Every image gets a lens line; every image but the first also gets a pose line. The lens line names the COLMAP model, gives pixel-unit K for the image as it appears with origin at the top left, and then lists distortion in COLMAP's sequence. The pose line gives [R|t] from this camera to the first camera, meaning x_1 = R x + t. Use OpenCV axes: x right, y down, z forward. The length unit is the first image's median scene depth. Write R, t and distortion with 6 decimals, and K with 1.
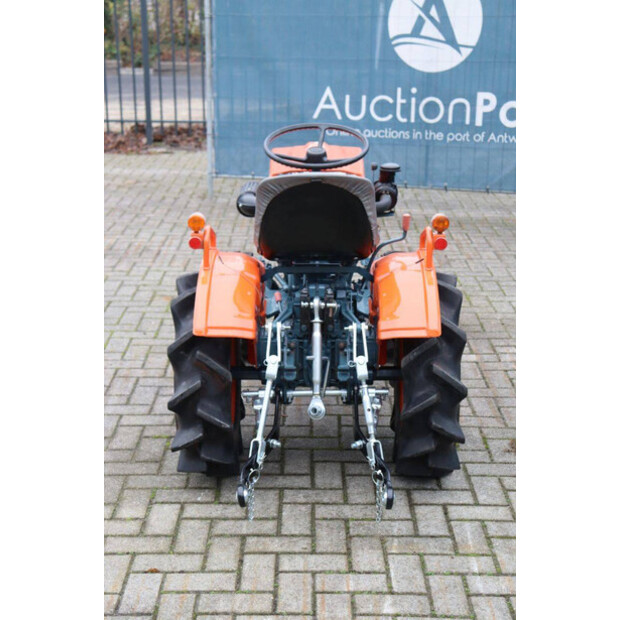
lens RADIAL K [[1069.7, 0, 306.6], [0, 1069.7, 316.3], [0, 0, 1]] dist [0.222733, 0.000000]
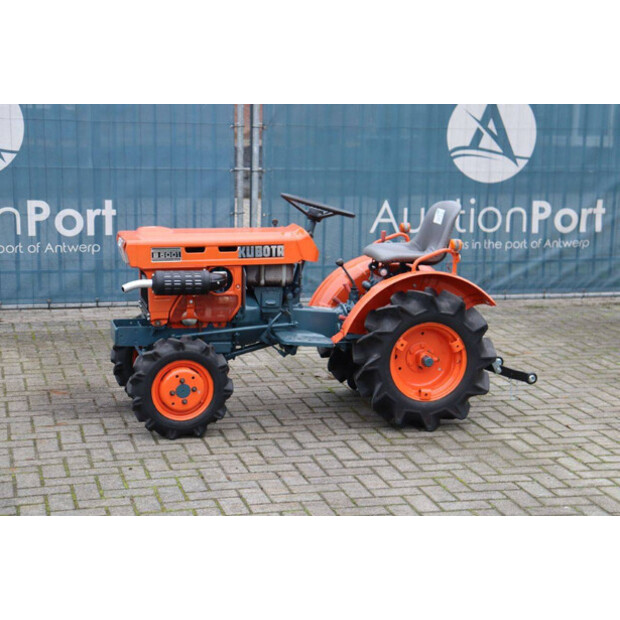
lens RADIAL K [[1301.2, 0, 311.6], [0, 1301.2, 304.7], [0, 0, 1]] dist [0.355568, 0.000000]
pose [[-0.254019, -0.164693, 0.953074, -1.823462], [0.262922, 0.936531, 0.231909, -0.490648], [-0.930777, 0.309493, -0.194595, 1.570551]]
